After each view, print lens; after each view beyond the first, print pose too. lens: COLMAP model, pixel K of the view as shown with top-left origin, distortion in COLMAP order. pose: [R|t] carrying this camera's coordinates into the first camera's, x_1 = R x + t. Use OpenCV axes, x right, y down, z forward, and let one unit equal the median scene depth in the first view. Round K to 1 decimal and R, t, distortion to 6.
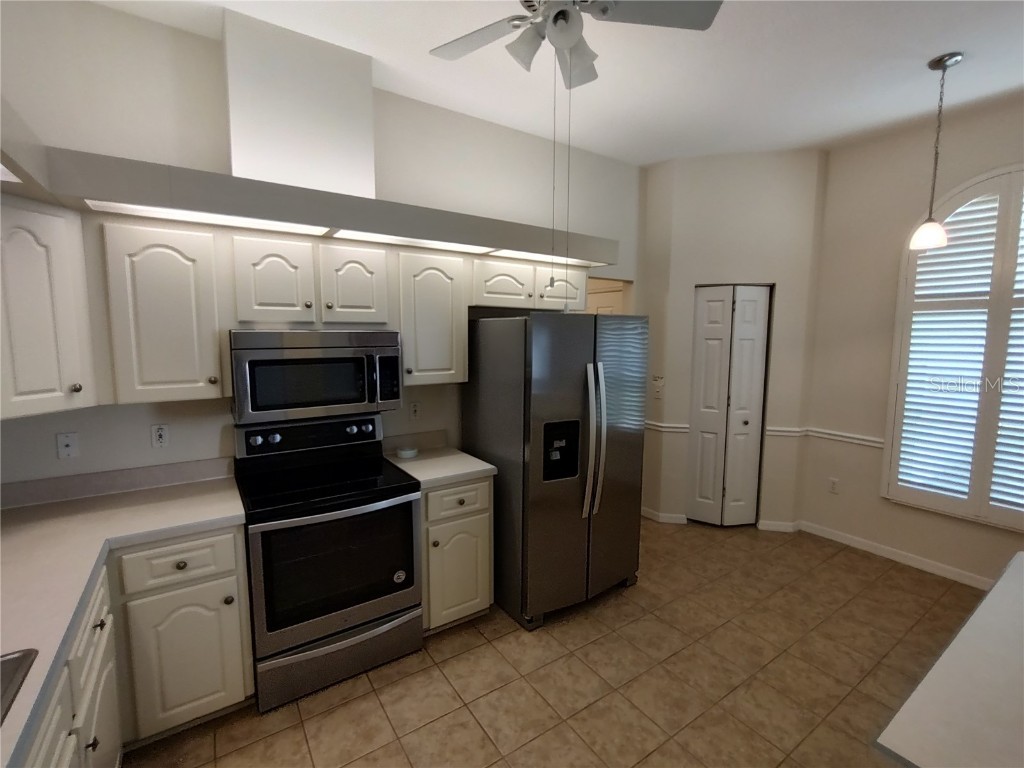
lens RADIAL K [[464.9, 0, 513.0], [0, 464.9, 381.4], [0, 0, 1]] dist [-0.003253, -0.000081]
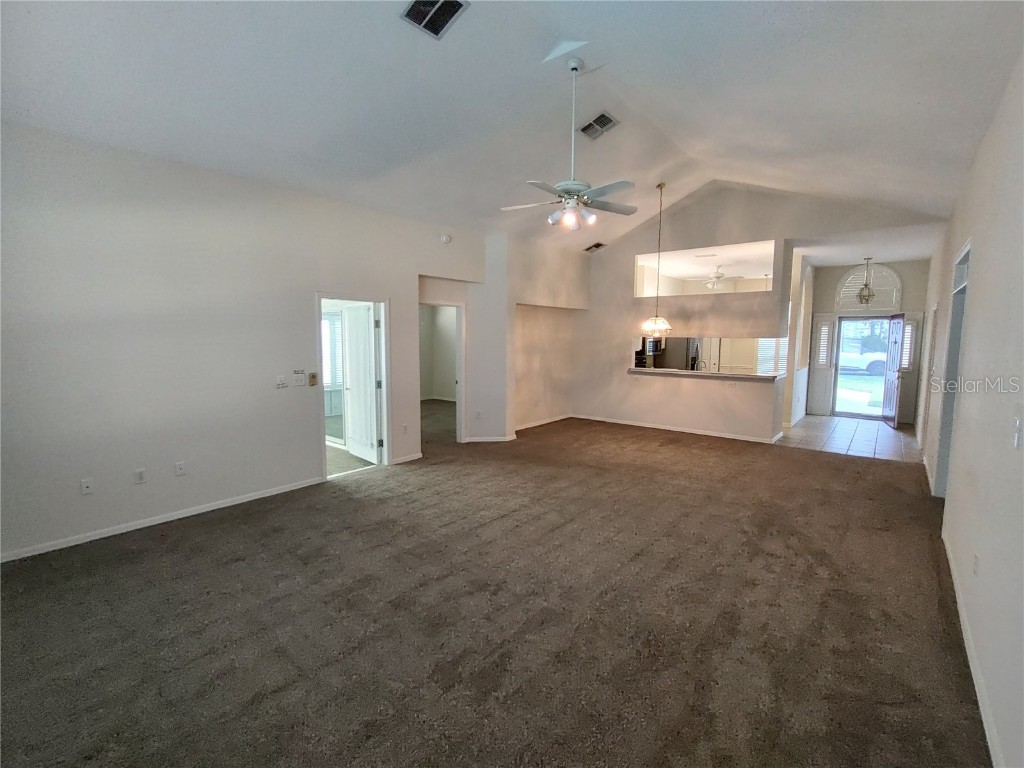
lens RADIAL K [[464.9, 0, 513.0], [0, 464.9, 381.4], [0, 0, 1]] dist [-0.003253, -0.000081]
pose [[0.958147, -0.028558, 0.284848, -2.506408], [0.031365, 0.999494, -0.005295, 0.264924], [-0.284553, 0.014008, 0.958558, -2.381566]]
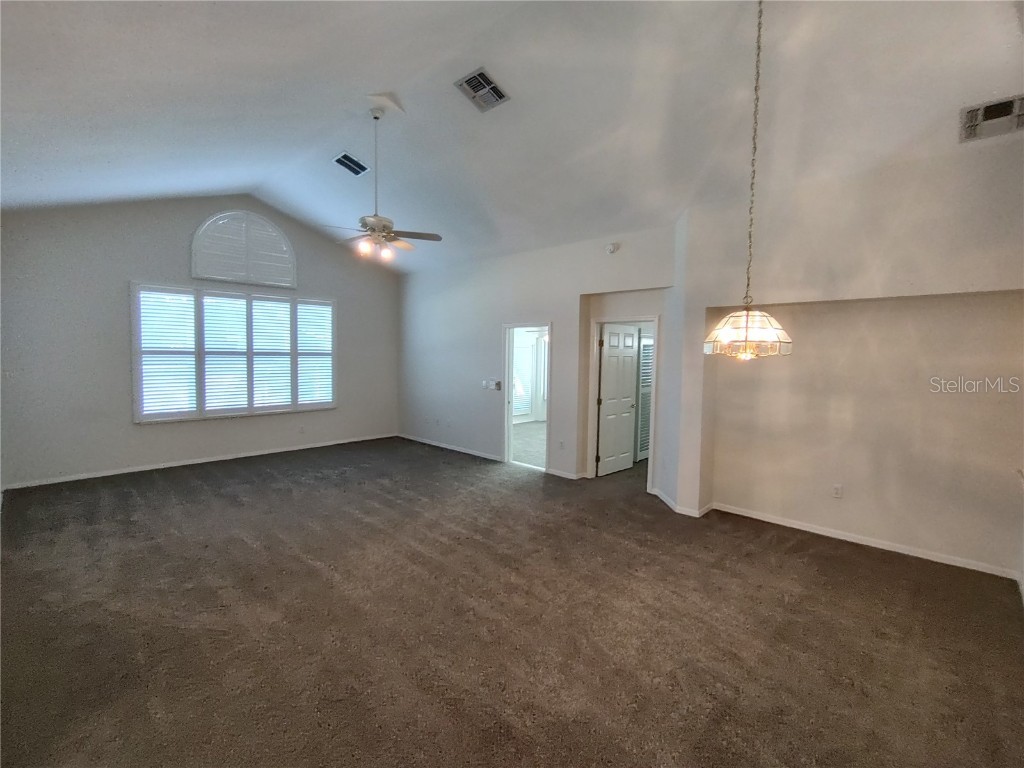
lens RADIAL K [[464.9, 0, 513.0], [0, 464.9, 381.4], [0, 0, 1]] dist [-0.003253, -0.000081]
pose [[0.201729, 0.056878, -0.977788, -0.113491], [-0.118616, 0.992383, 0.033255, 0.097813], [0.972232, 0.109273, 0.206939, -0.821452]]
